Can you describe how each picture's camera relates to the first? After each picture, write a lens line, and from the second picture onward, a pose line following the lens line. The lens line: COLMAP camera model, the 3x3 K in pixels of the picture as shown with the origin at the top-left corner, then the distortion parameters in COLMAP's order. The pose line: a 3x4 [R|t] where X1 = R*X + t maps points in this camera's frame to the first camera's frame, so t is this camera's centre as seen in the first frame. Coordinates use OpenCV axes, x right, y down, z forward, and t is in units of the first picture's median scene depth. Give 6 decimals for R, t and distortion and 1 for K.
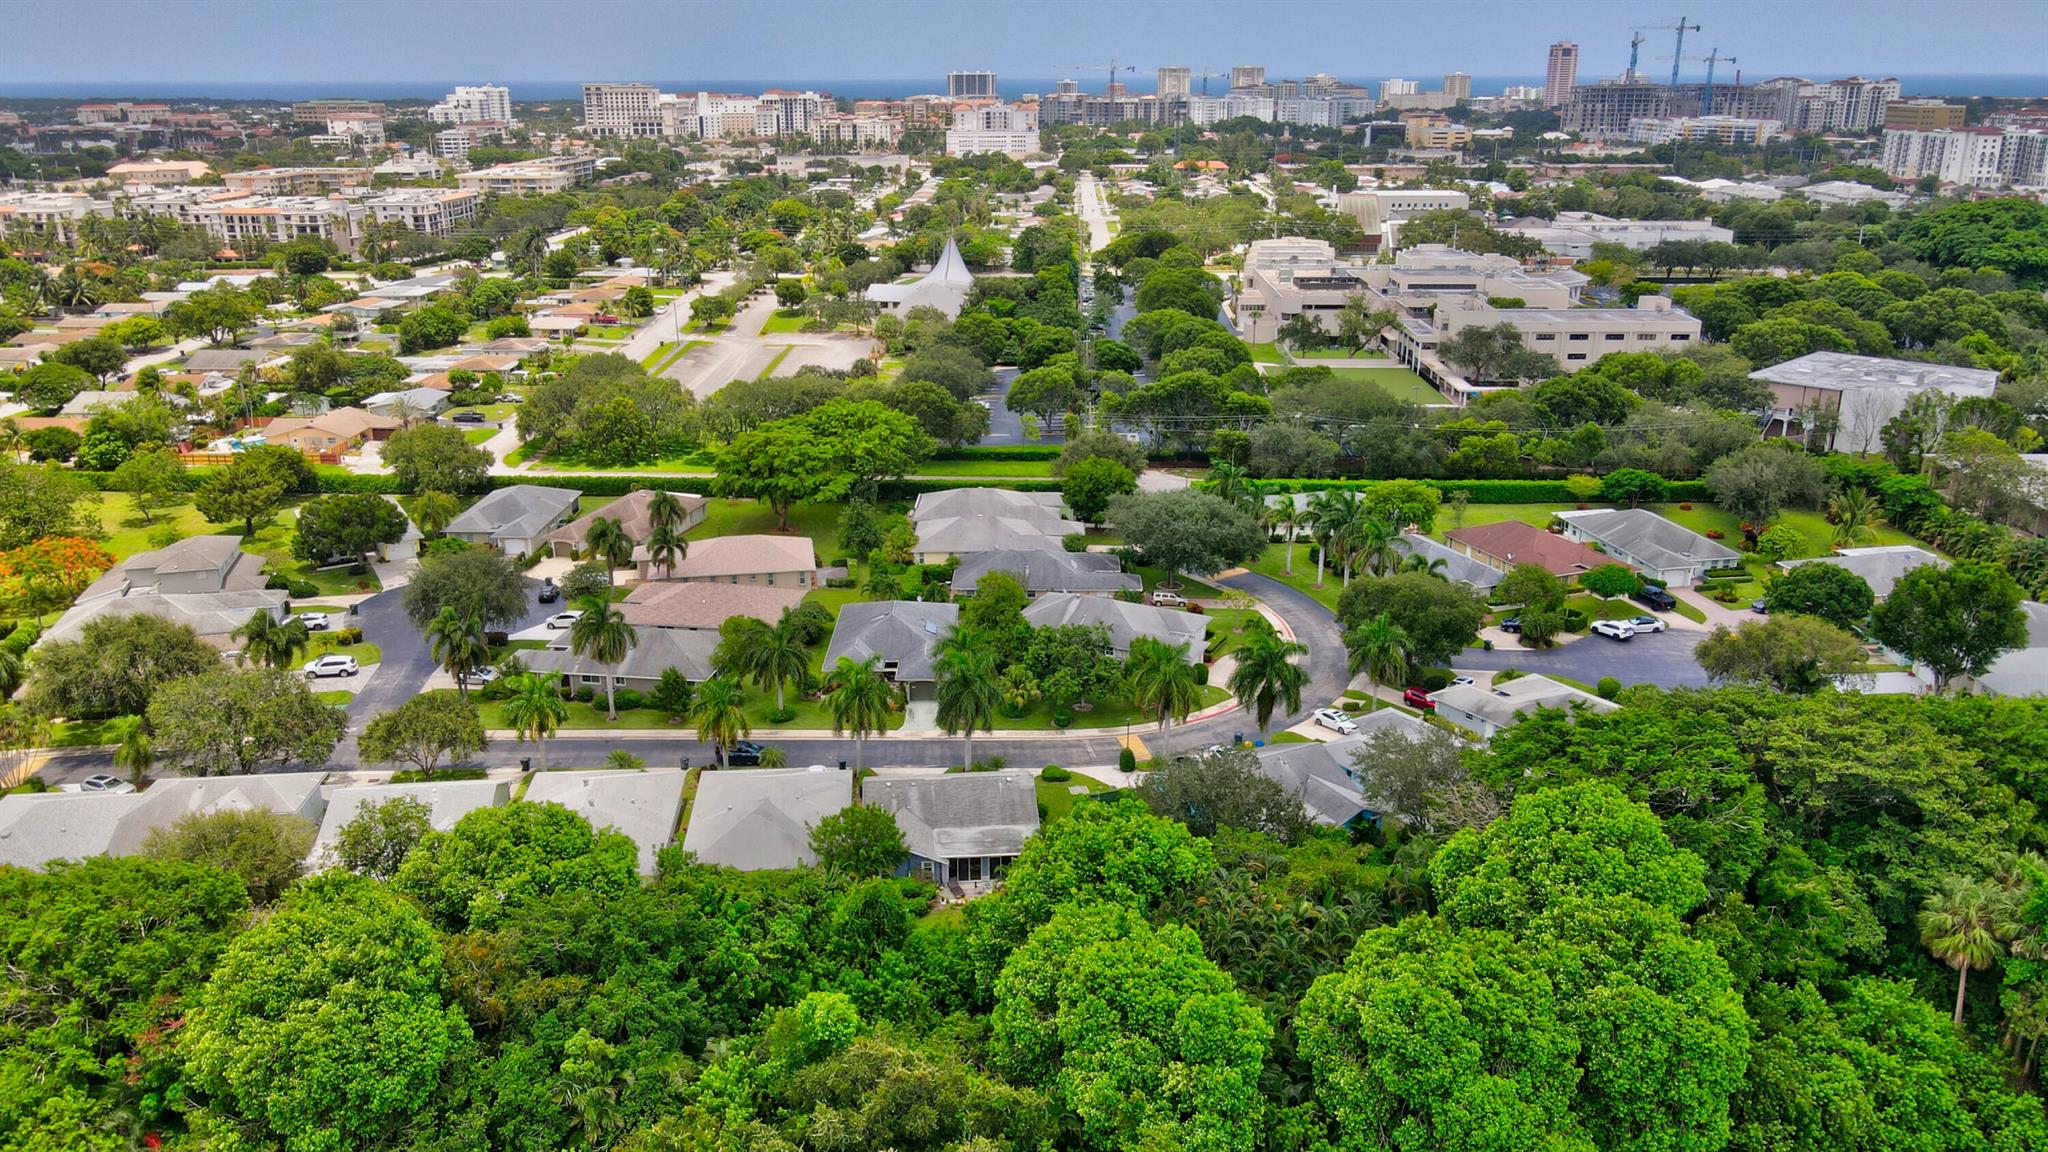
lens RADIAL K [[1517.1, 0, 1019.3], [0, 1517.1, 573.5], [0, 0, 1]] dist [-0.011115, 0.038380]
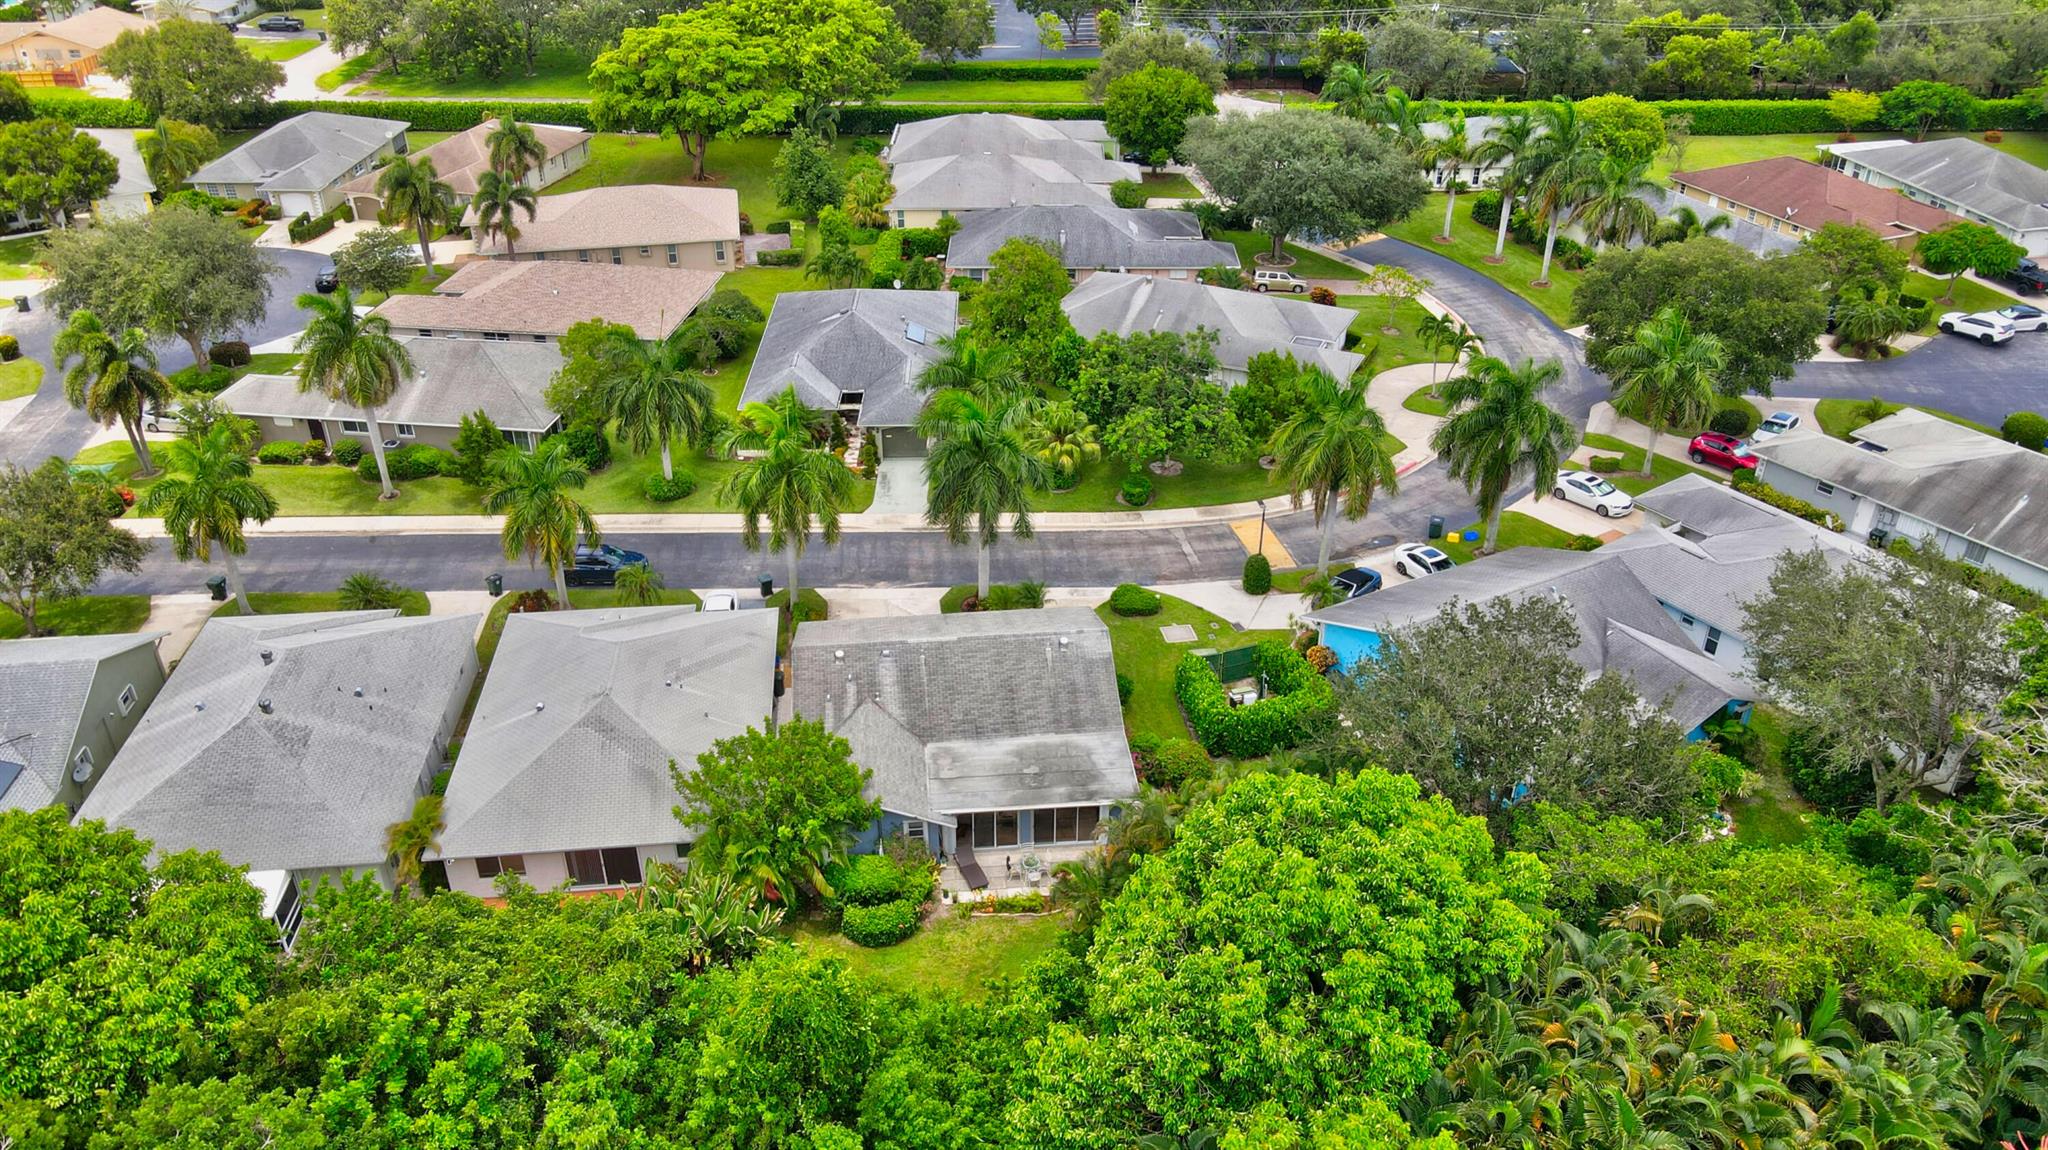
lens RADIAL K [[1517.1, 0, 1015.9], [0, 1517.1, 580.2], [0, 0, 1]] dist [-0.011115, 0.038380]
pose [[0.999980, -0.005823, 0.002600, -0.015024], [0.005102, 0.975141, 0.221528, -0.002549], [-0.003825, -0.221510, 0.975151, 0.286164]]
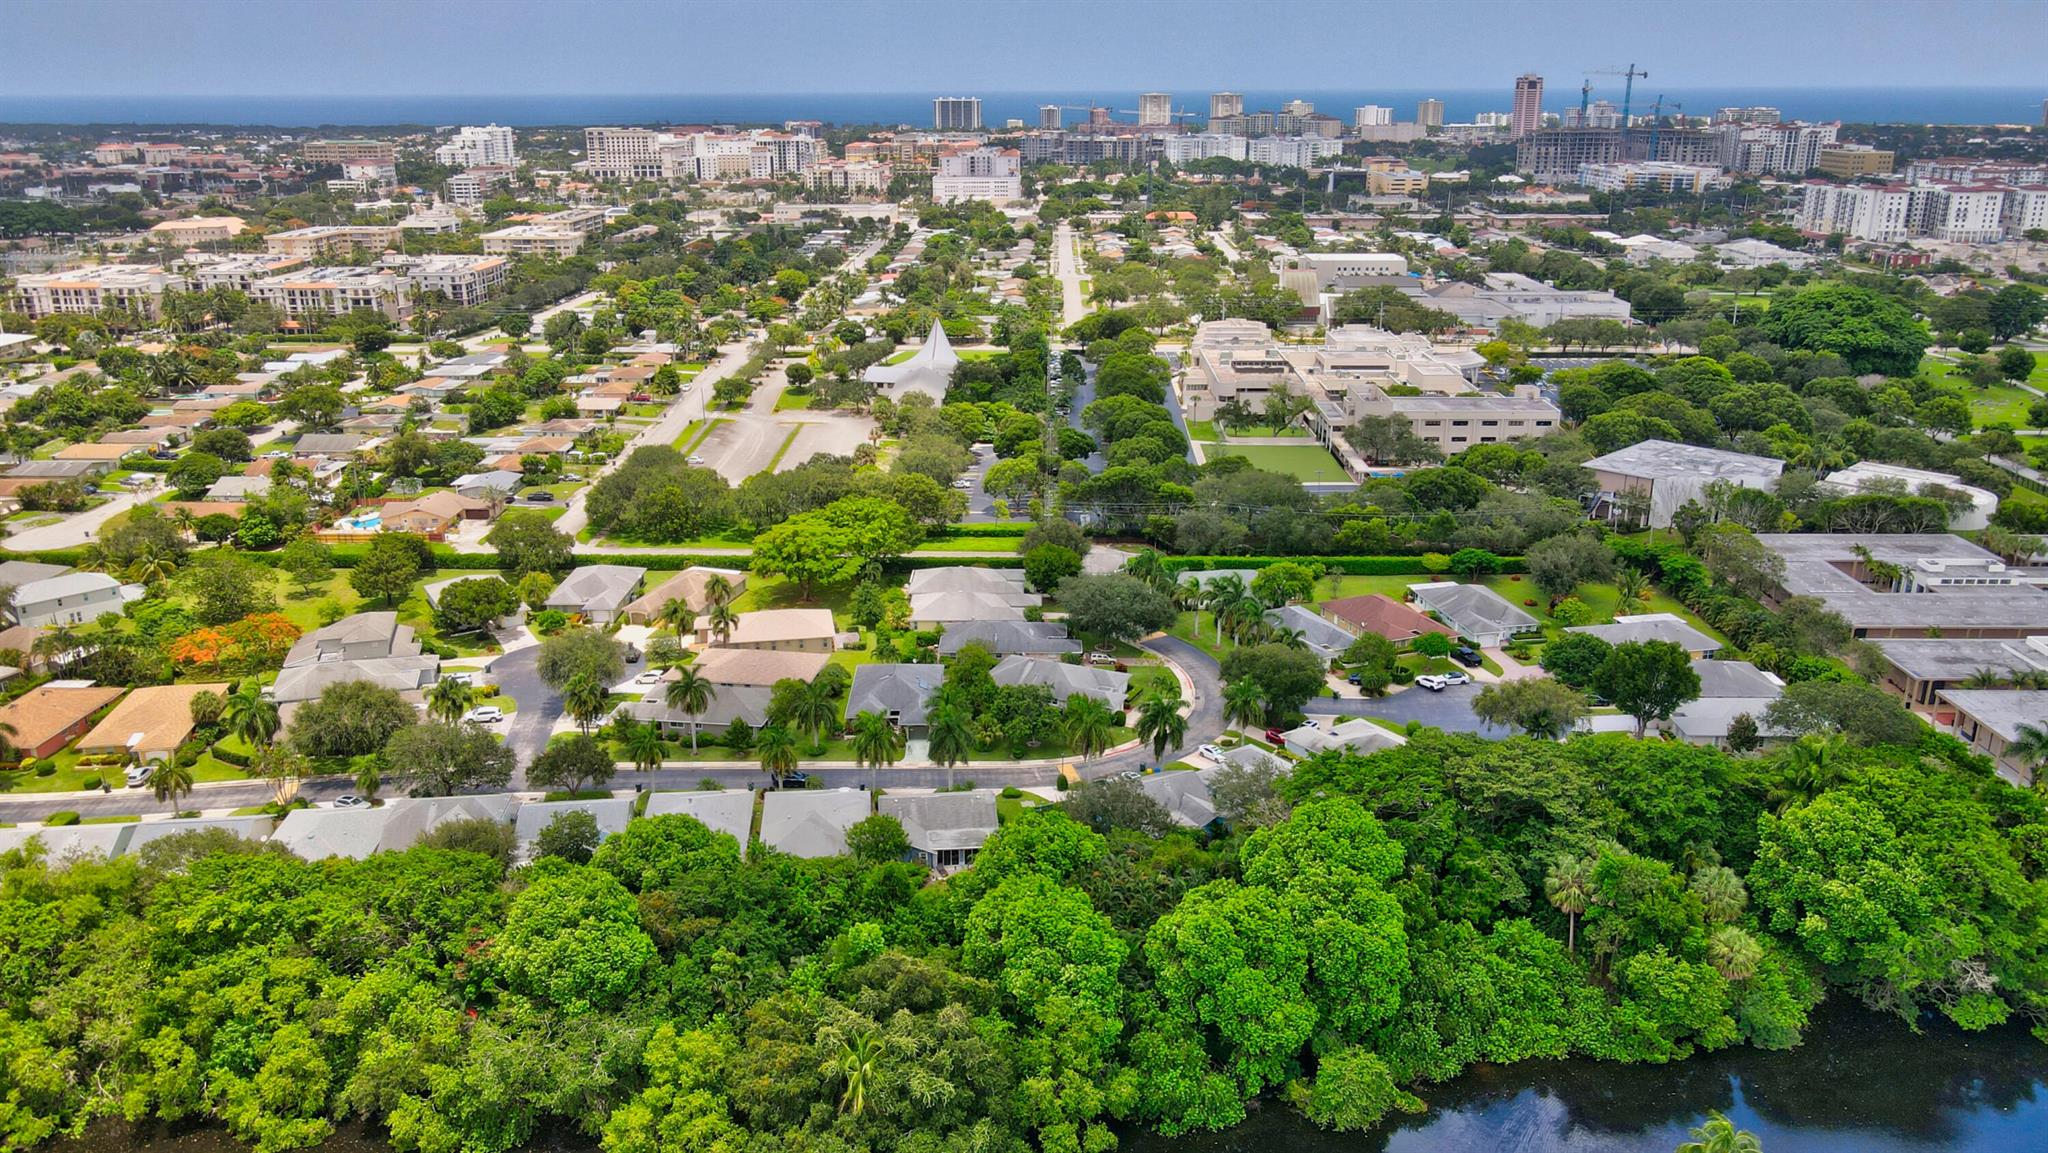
lens RADIAL K [[1517.1, 0, 1026.3], [0, 1517.1, 572.8], [0, 0, 1]] dist [-0.011115, 0.038380]
pose [[0.999910, -0.002216, 0.013234, 0.012412], [0.002313, 0.999971, -0.007300, -0.041960], [-0.013217, 0.007330, 0.999886, -0.280416]]
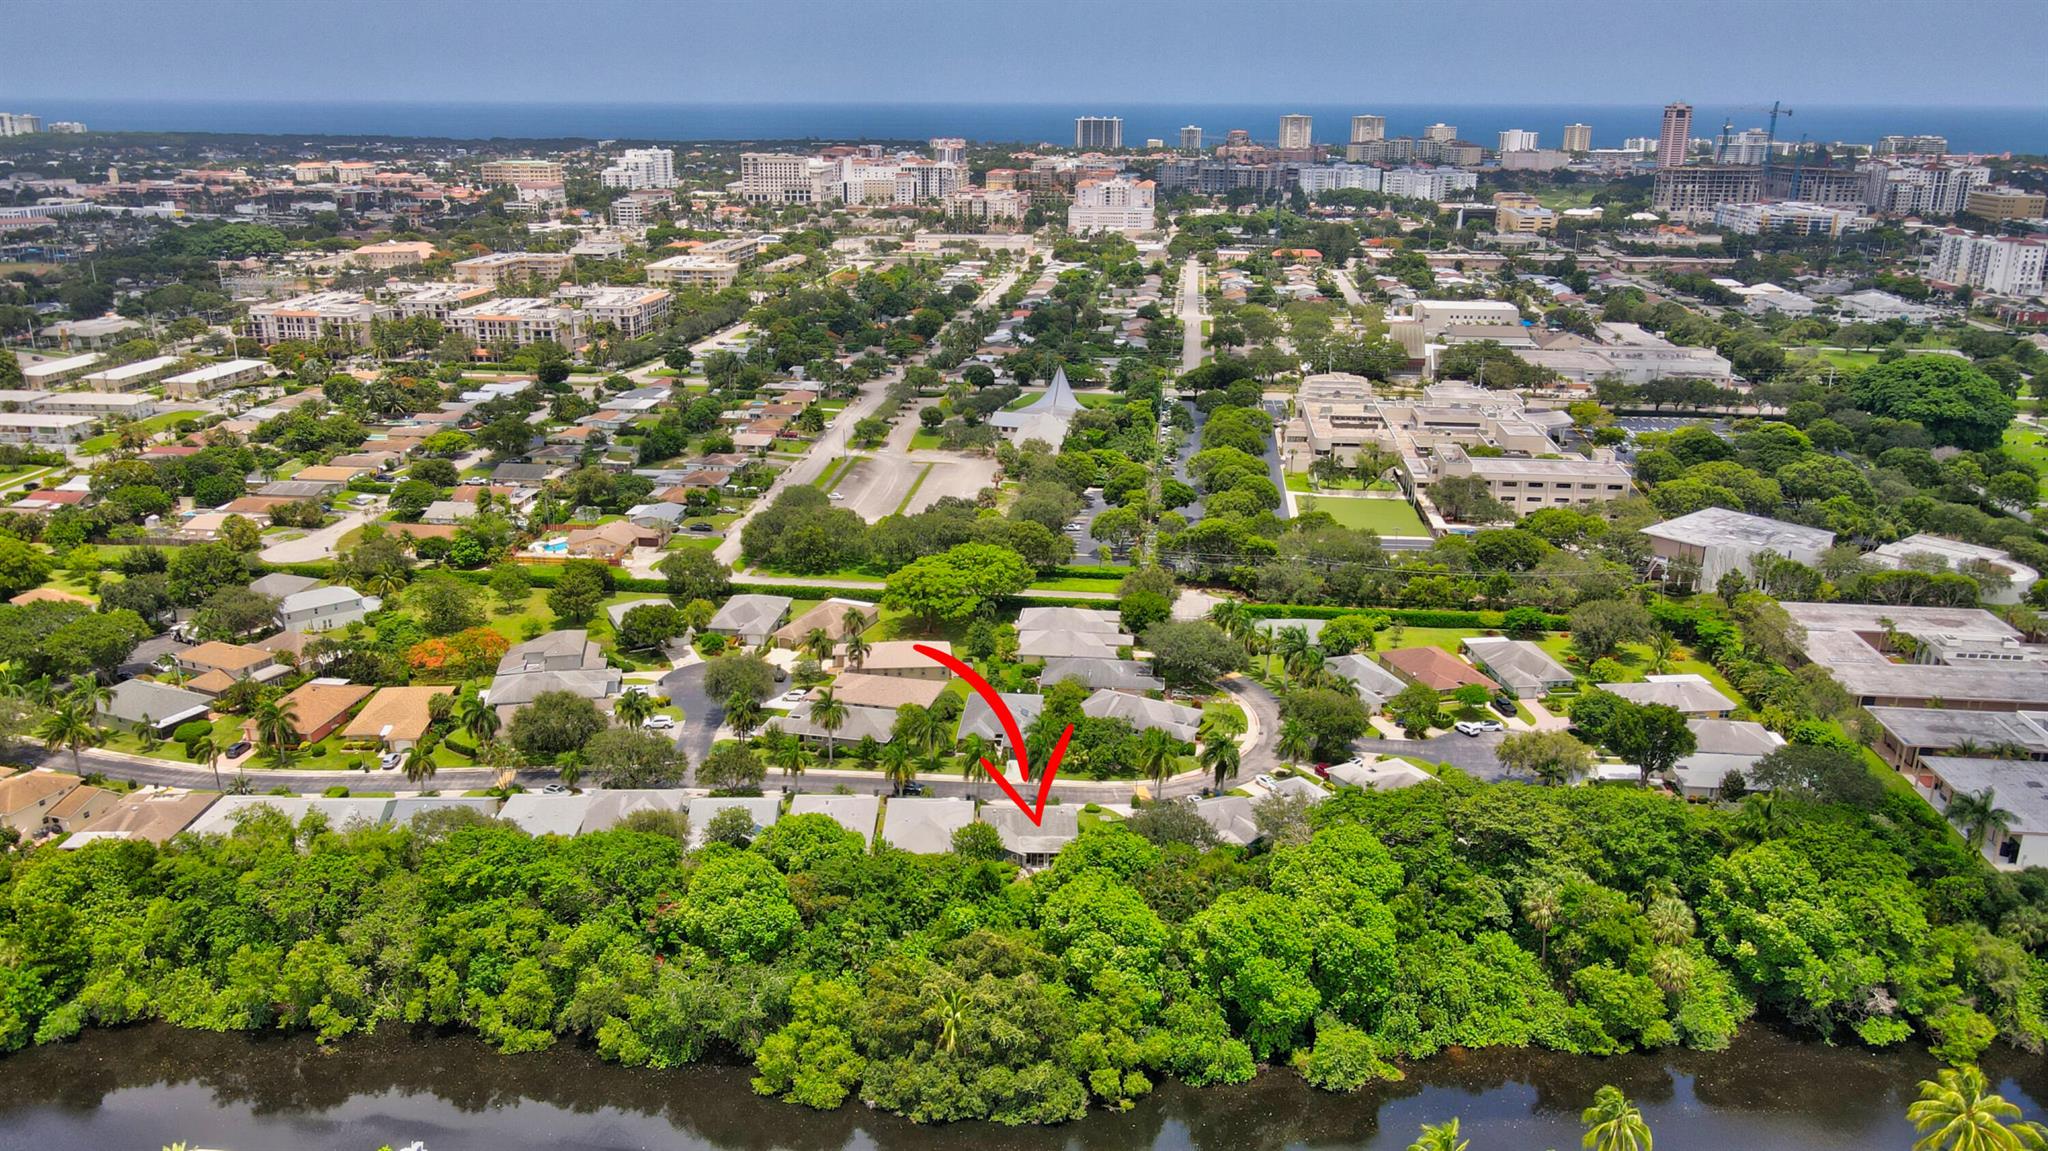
lens RADIAL K [[1517.1, 0, 1031.8], [0, 1517.1, 576.9], [0, 0, 1]] dist [-0.011115, 0.038380]
pose [[0.997178, 0.033593, -0.067145, 0.040163], [-0.034314, 0.999365, -0.009620, -0.070855], [0.066779, 0.011897, 0.997697, -0.462340]]
